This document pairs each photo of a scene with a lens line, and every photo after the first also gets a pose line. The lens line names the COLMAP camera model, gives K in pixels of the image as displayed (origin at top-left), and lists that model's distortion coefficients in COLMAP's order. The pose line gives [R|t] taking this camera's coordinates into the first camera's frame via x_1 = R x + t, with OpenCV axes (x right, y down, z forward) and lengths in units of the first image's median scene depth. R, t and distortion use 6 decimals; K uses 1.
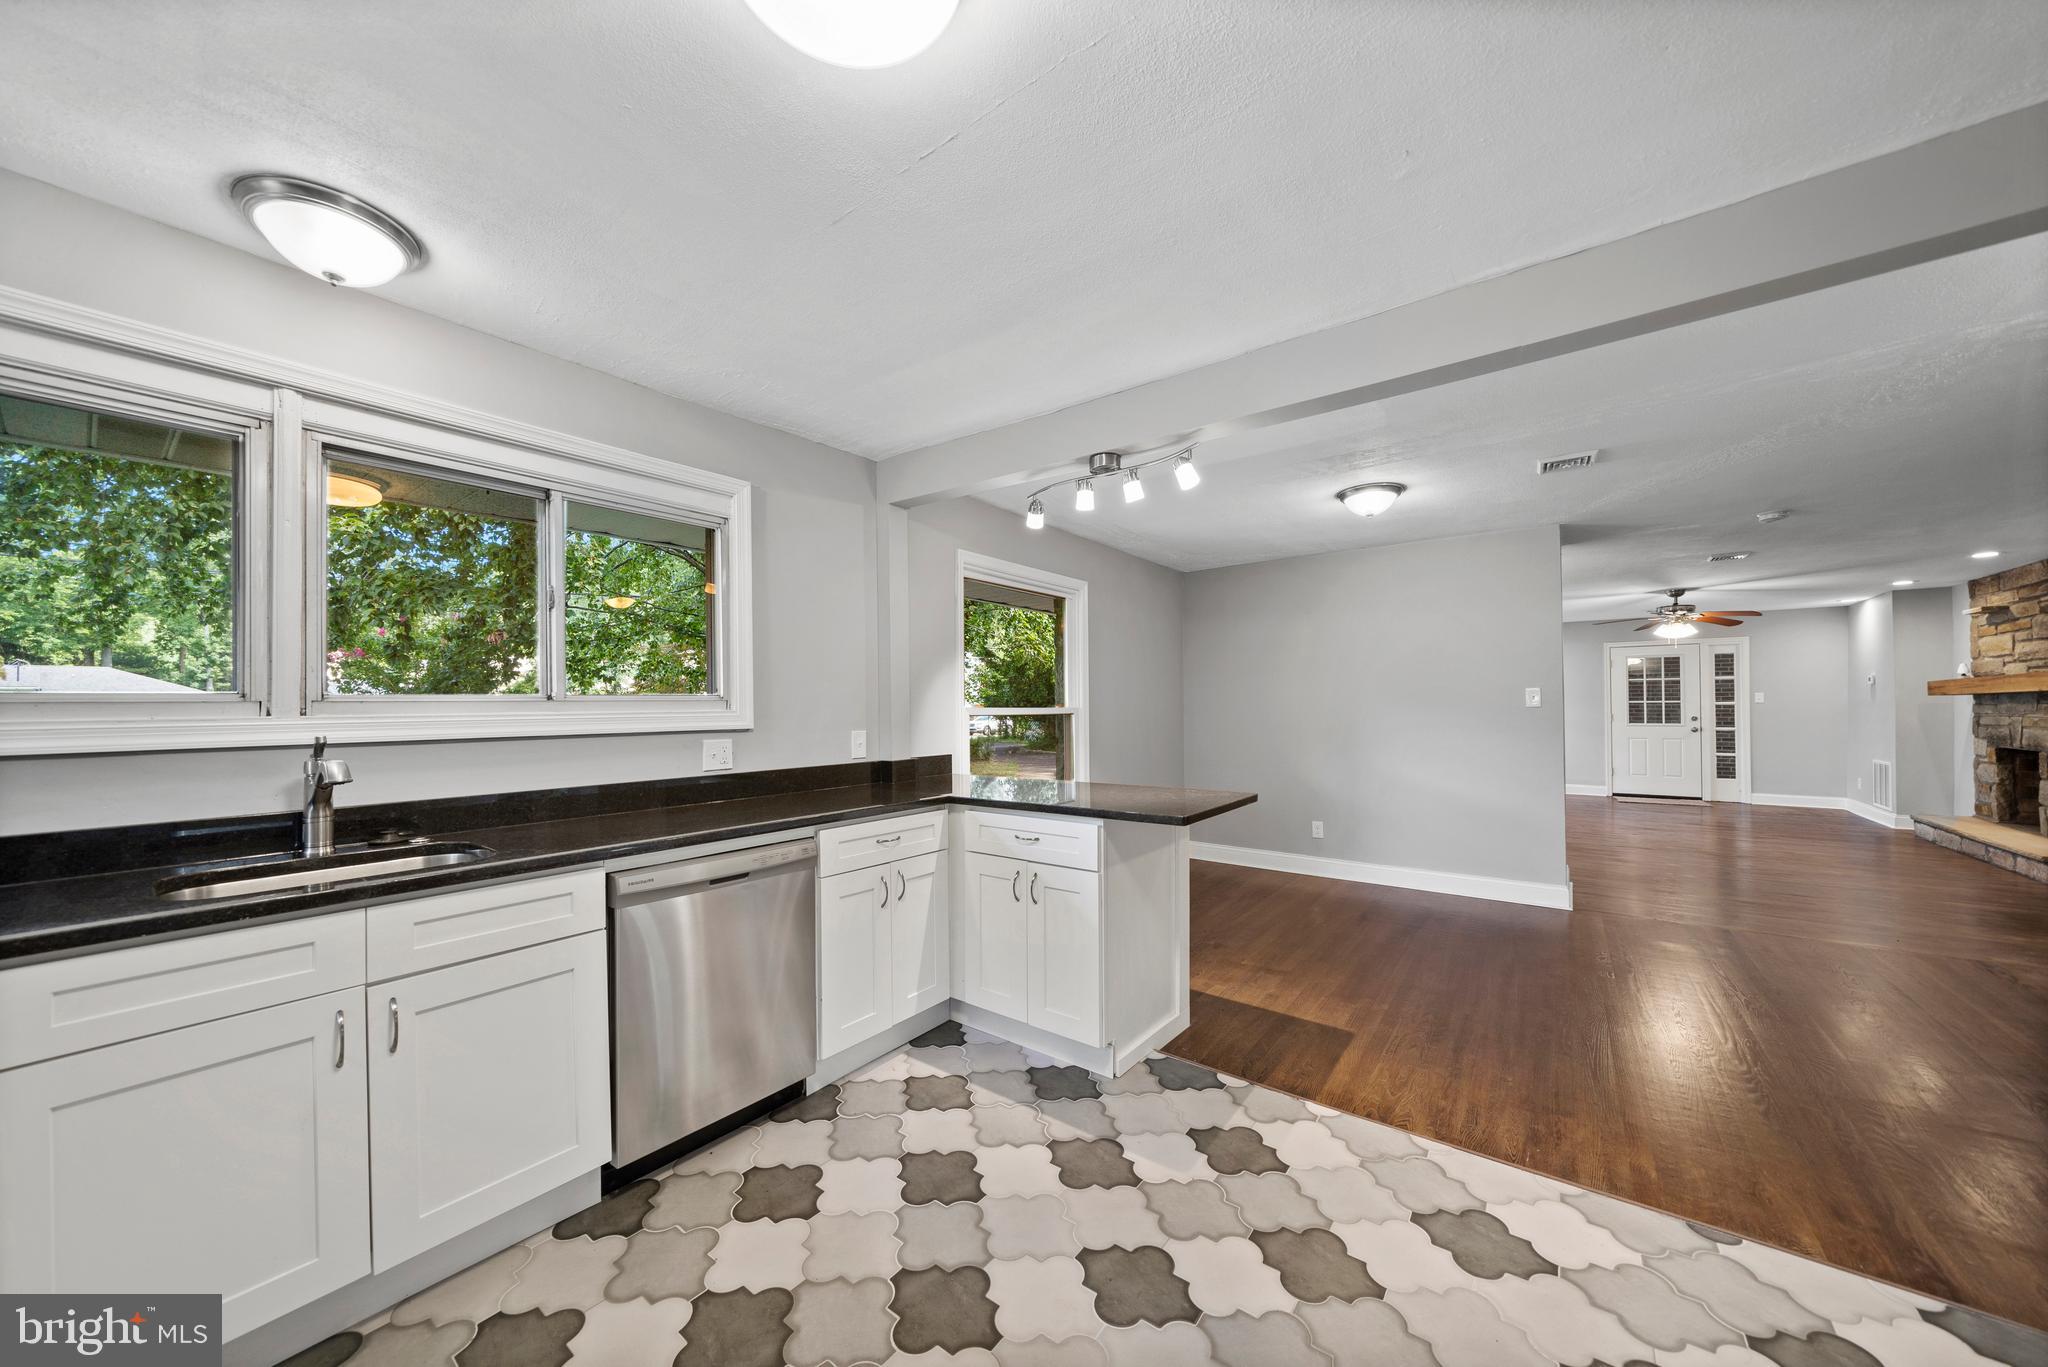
lens RADIAL K [[707.8, 0, 1024.9], [0, 707.8, 701.5], [0, 0, 1]] dist [-0.001895, -0.000252]
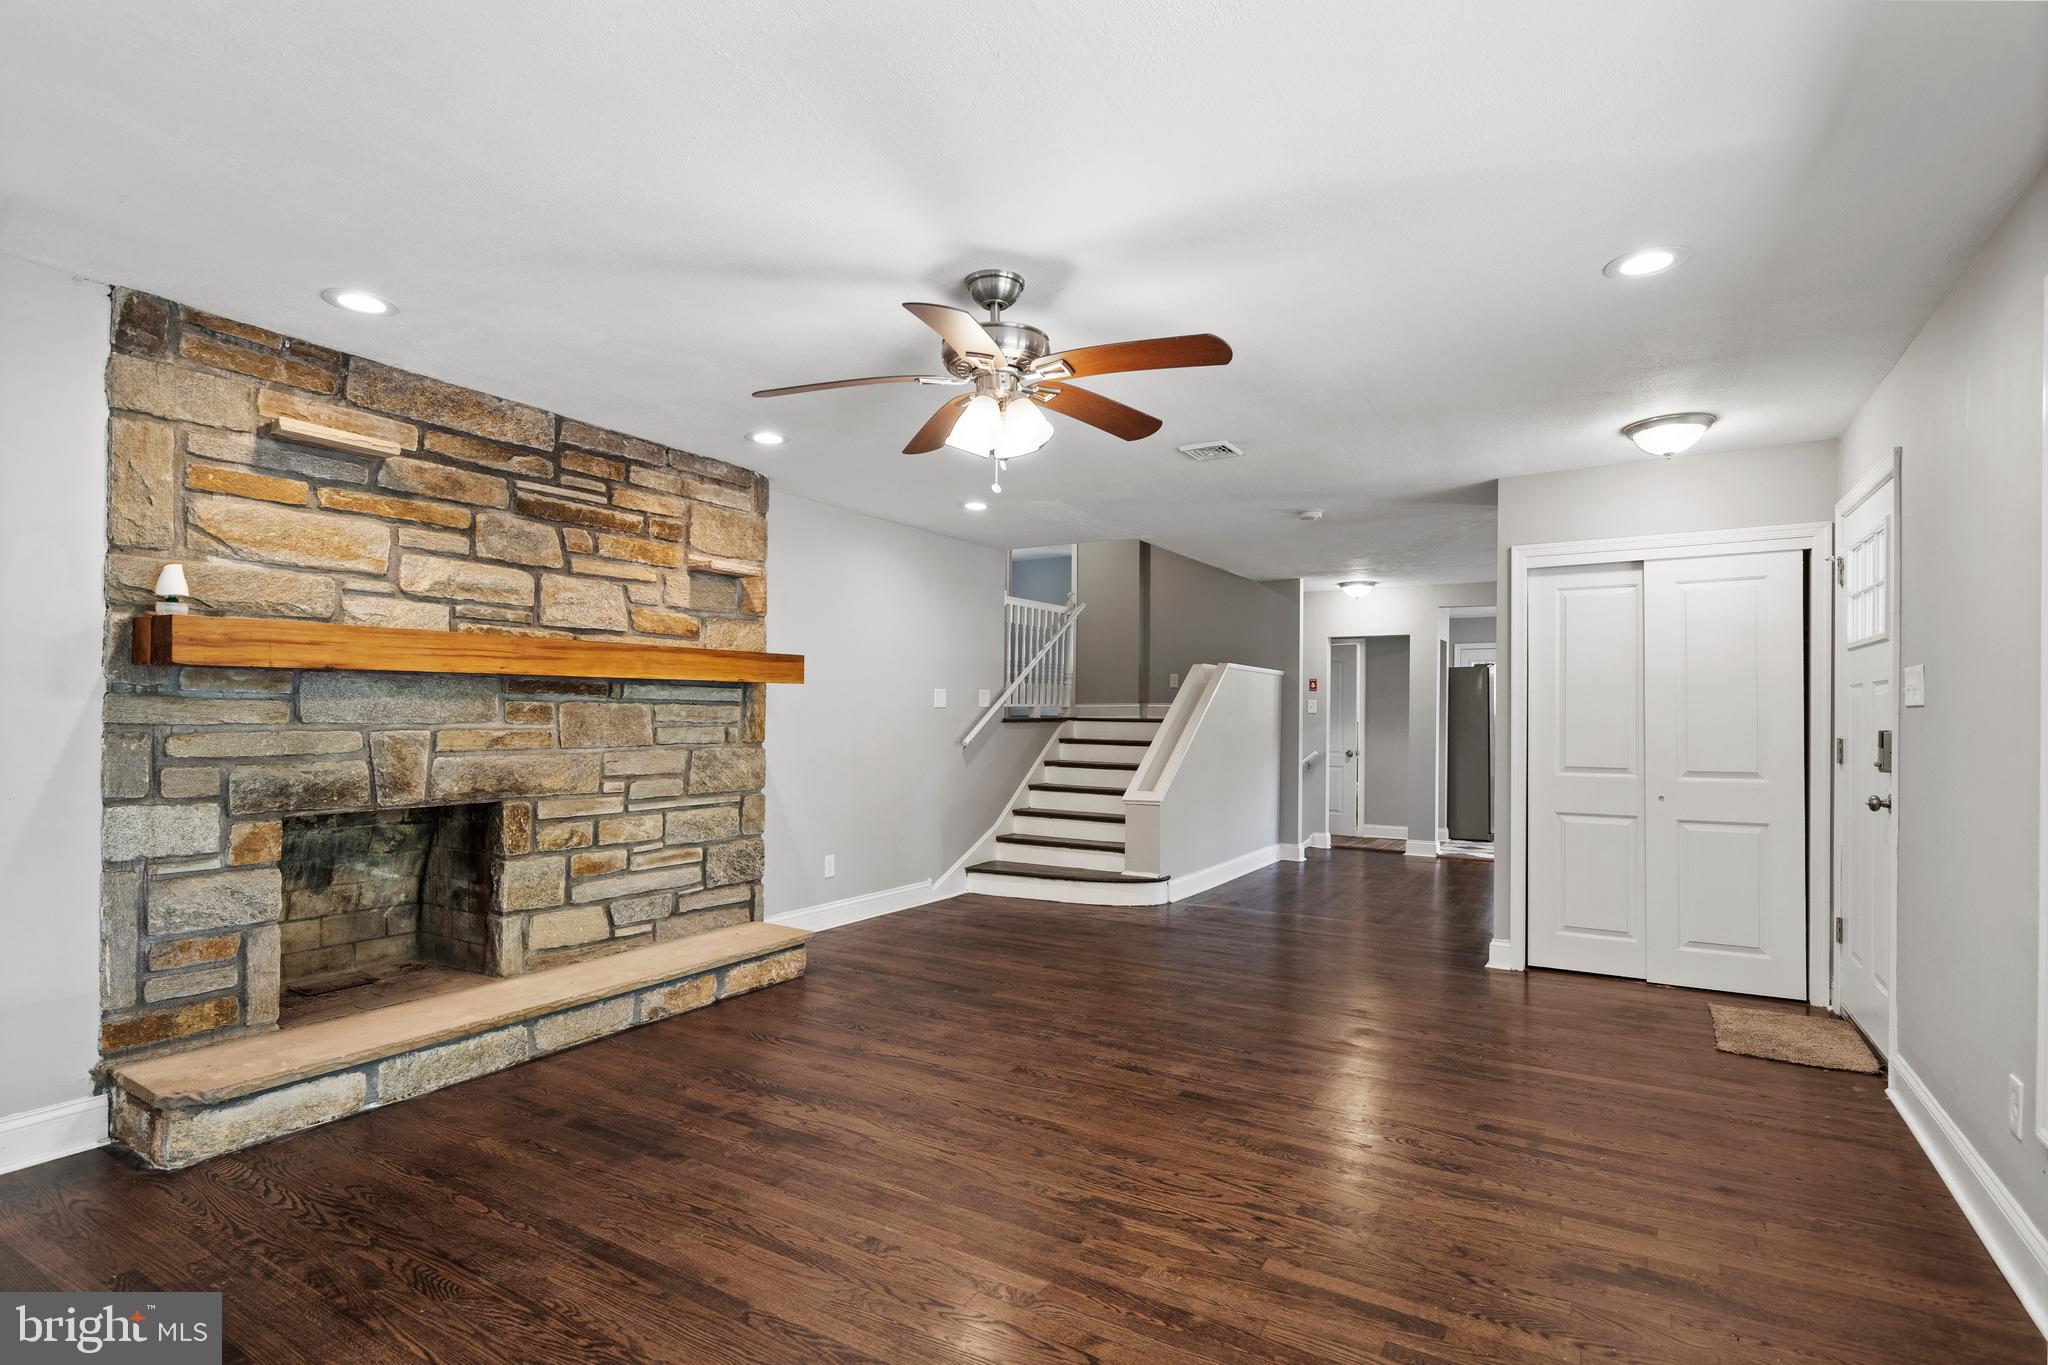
lens RADIAL K [[985.2, 0, 1040.8], [0, 985.2, 713.2], [0, 0, 1]] dist [-0.000520, -0.000101]
pose [[-0.994014, -0.001498, -0.109247, 2.768825], [-0.000550, 0.999962, -0.008701, 0.041265], [0.109256, -0.008588, -0.993977, 4.063053]]
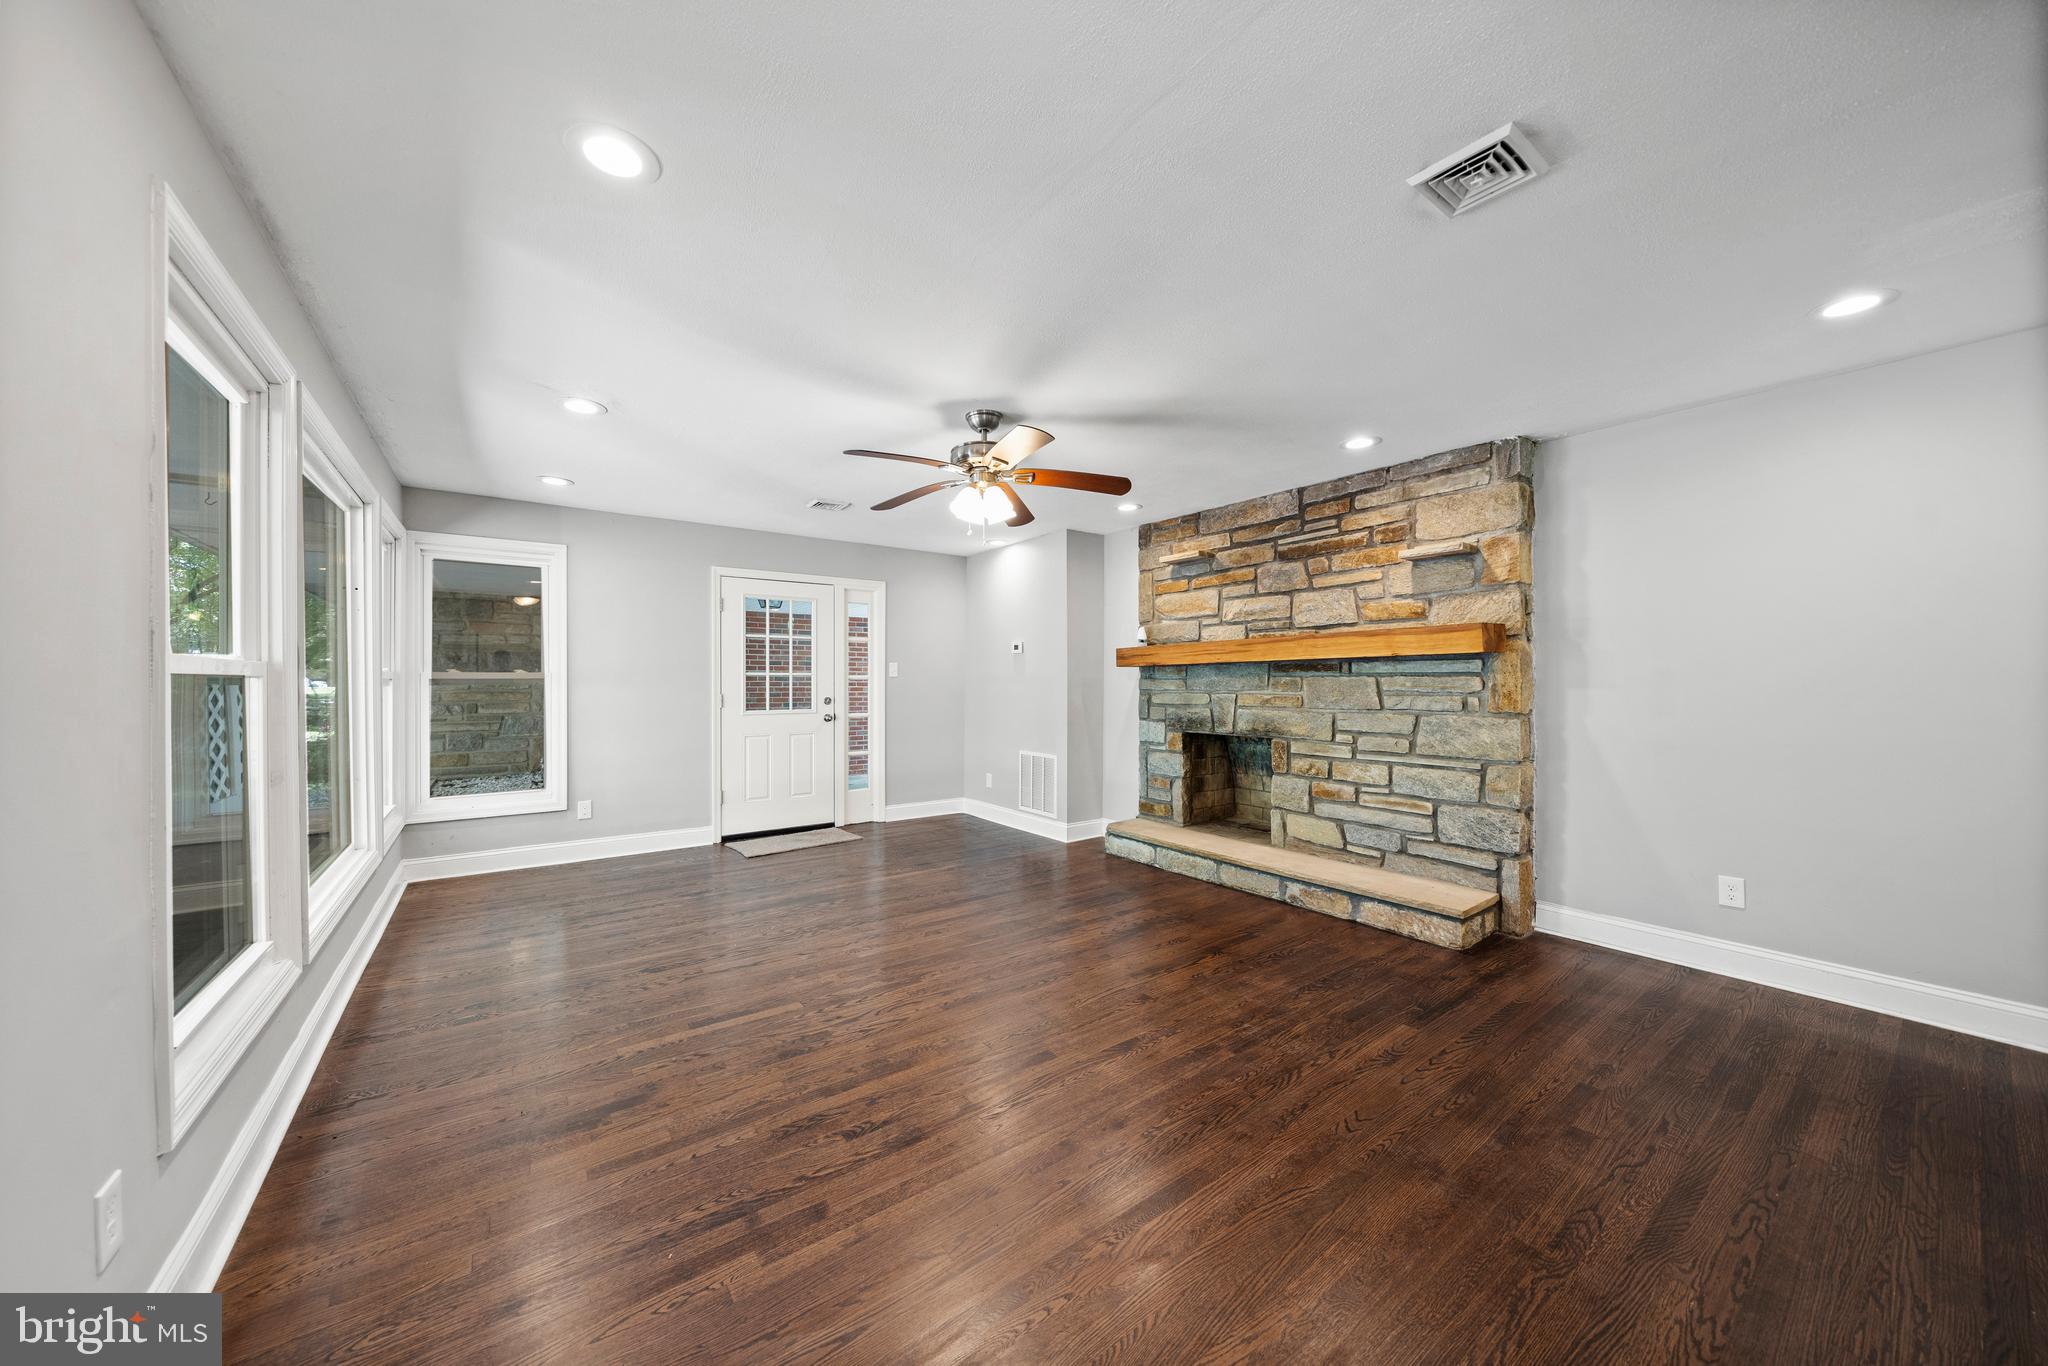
lens RADIAL K [[710.5, 0, 1016.1], [0, 710.5, 682.4], [0, 0, 1]] dist [-0.000783, -0.000129]
pose [[0.291912, 0.006531, 0.956423, 1.458077], [-0.006769, 0.999966, -0.004762, 0.035319], [-0.956421, -0.005083, 0.291946, 2.495132]]
